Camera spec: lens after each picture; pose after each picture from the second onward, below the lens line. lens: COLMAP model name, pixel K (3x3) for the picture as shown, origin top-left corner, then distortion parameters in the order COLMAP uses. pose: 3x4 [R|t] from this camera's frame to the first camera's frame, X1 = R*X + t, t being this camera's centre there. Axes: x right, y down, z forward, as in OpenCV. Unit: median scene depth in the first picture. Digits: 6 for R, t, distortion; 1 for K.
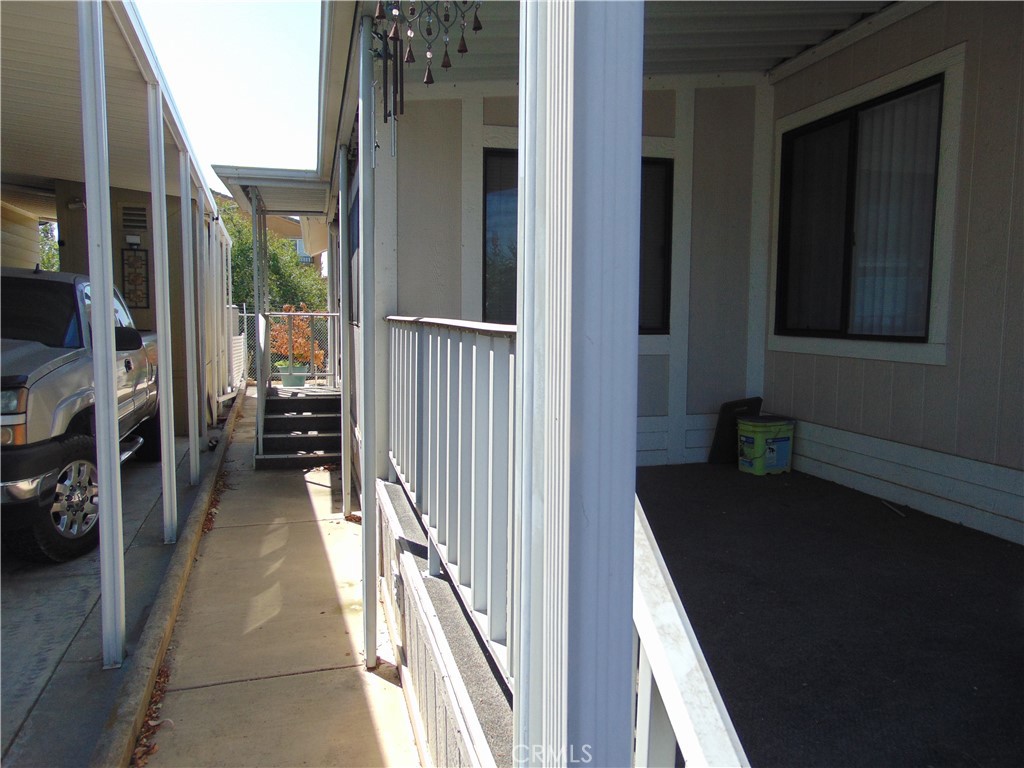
lens RADIAL K [[772.3, 0, 512.0], [0, 772.3, 384.0], [0, 0, 1]] dist [-0.054331, 0.102919]
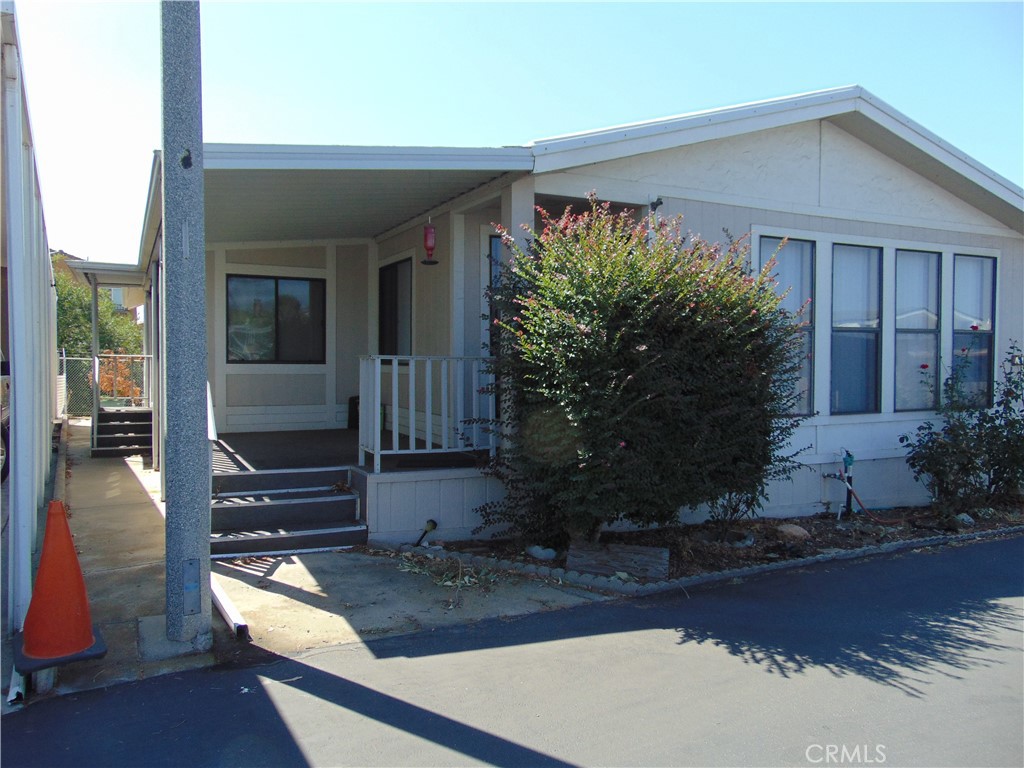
lens RADIAL K [[765.8, 0, 510.6], [0, 765.8, 365.0], [0, 0, 1]] dist [-0.000625, 0.000634]
pose [[0.977102, -0.002534, 0.212758, 0.154401], [0.020389, 0.996443, -0.081766, 0.069772], [-0.211794, 0.084232, 0.973678, -0.654345]]
